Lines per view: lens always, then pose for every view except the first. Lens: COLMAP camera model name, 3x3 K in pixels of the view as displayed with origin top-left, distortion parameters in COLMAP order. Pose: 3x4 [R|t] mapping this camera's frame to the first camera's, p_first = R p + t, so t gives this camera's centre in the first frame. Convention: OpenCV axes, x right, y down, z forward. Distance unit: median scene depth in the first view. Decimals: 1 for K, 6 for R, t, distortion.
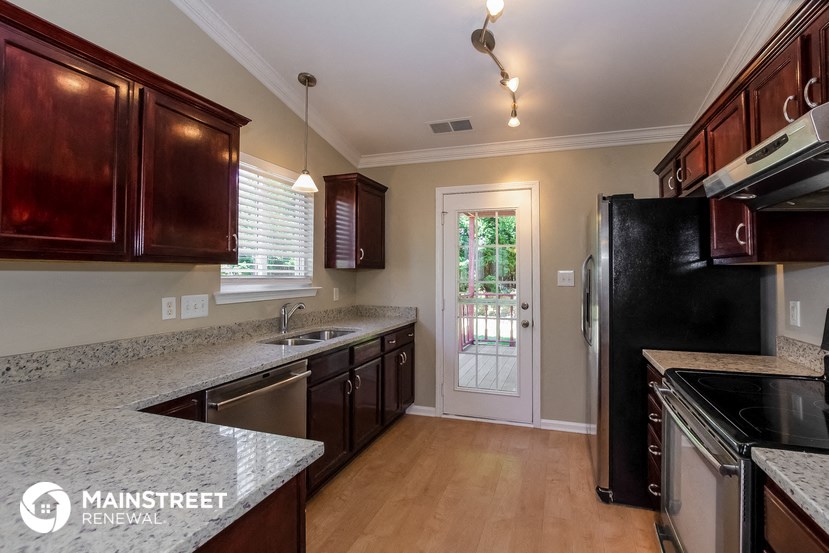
lens RADIAL K [[478.1, 0, 414.5], [0, 478.1, 276.5], [0, 0, 1]] dist [-0.001129, -0.000264]
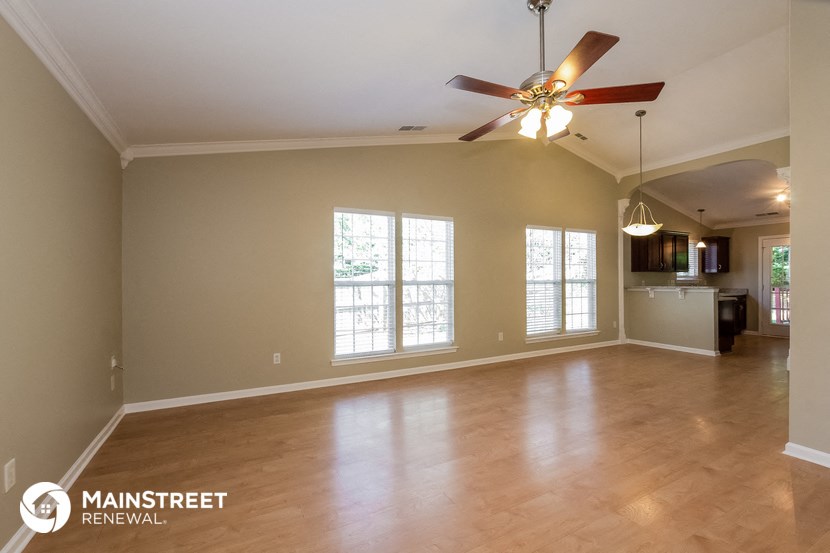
lens RADIAL K [[368.8, 0, 416.8], [0, 368.8, 280.2], [0, 0, 1]] dist [-0.002018, -0.000300]
pose [[0.765766, -0.001684, -0.643117, -0.105161], [-0.001433, 0.999990, -0.004325, 0.046144], [0.643117, 0.004233, 0.765756, -1.970941]]
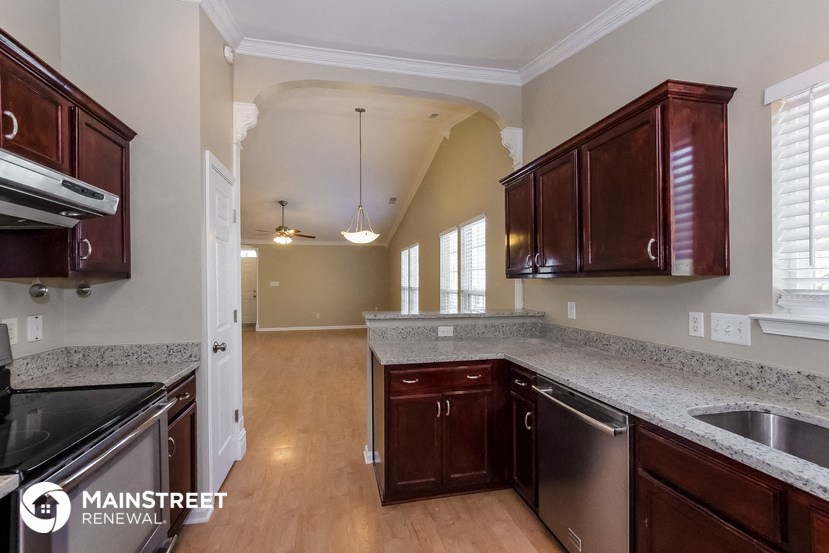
lens RADIAL K [[368.3, 0, 416.3], [0, 368.3, 280.2], [0, 0, 1]] dist [-0.002018, -0.000300]
pose [[-0.831734, 0.005542, -0.555146, 0.267341], [0.002489, 0.999977, 0.006253, -0.019467], [0.555168, 0.003819, -0.831729, 1.087163]]
